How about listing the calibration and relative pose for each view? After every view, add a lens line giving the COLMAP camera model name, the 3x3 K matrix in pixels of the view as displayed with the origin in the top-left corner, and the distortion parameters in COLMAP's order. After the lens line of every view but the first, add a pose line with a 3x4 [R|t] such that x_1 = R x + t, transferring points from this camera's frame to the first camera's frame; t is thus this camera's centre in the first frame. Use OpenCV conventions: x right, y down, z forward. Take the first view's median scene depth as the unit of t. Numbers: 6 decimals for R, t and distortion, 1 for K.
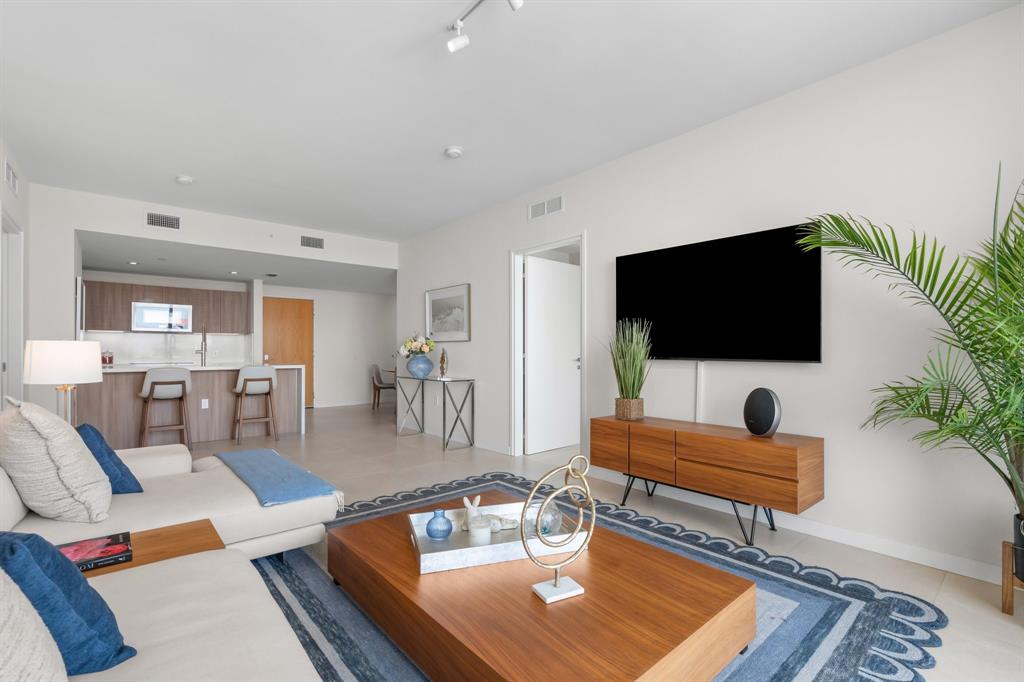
lens RADIAL K [[463.4, 0, 504.9], [0, 463.4, 347.3], [0, 0, 1]] dist [-0.009463, 0.002151]
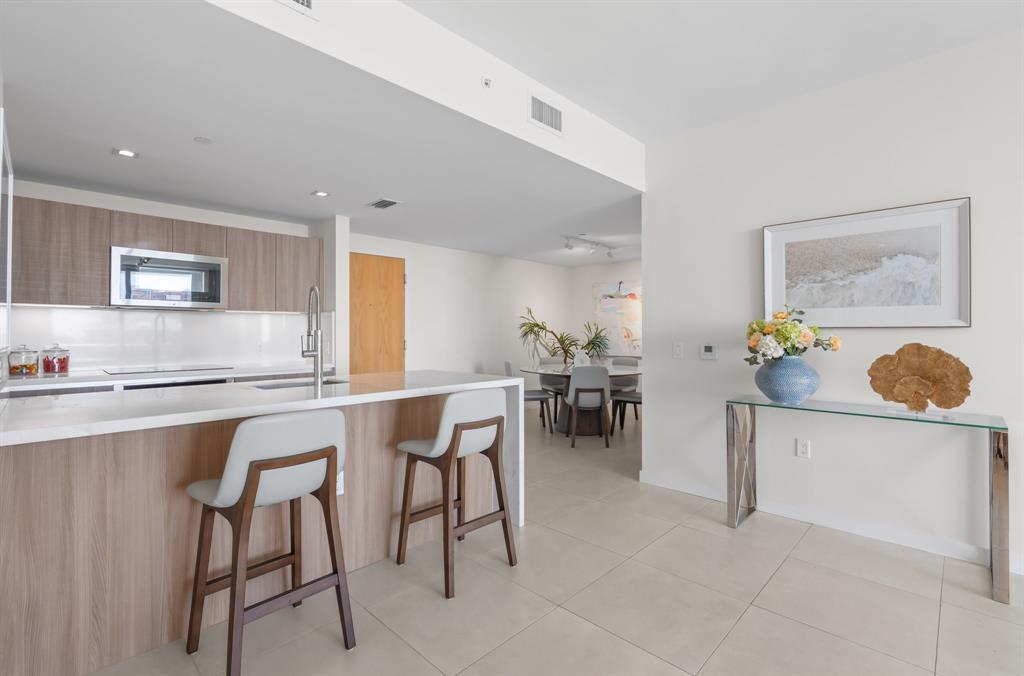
lens RADIAL K [[463.4, 0, 510.0], [0, 463.4, 329.5], [0, 0, 1]] dist [-0.009463, 0.002151]
pose [[0.994889, -0.002430, 0.100948, -0.501576], [0.002279, 0.999996, 0.001613, -0.011272], [-0.100952, -0.001375, 0.994890, 0.539501]]
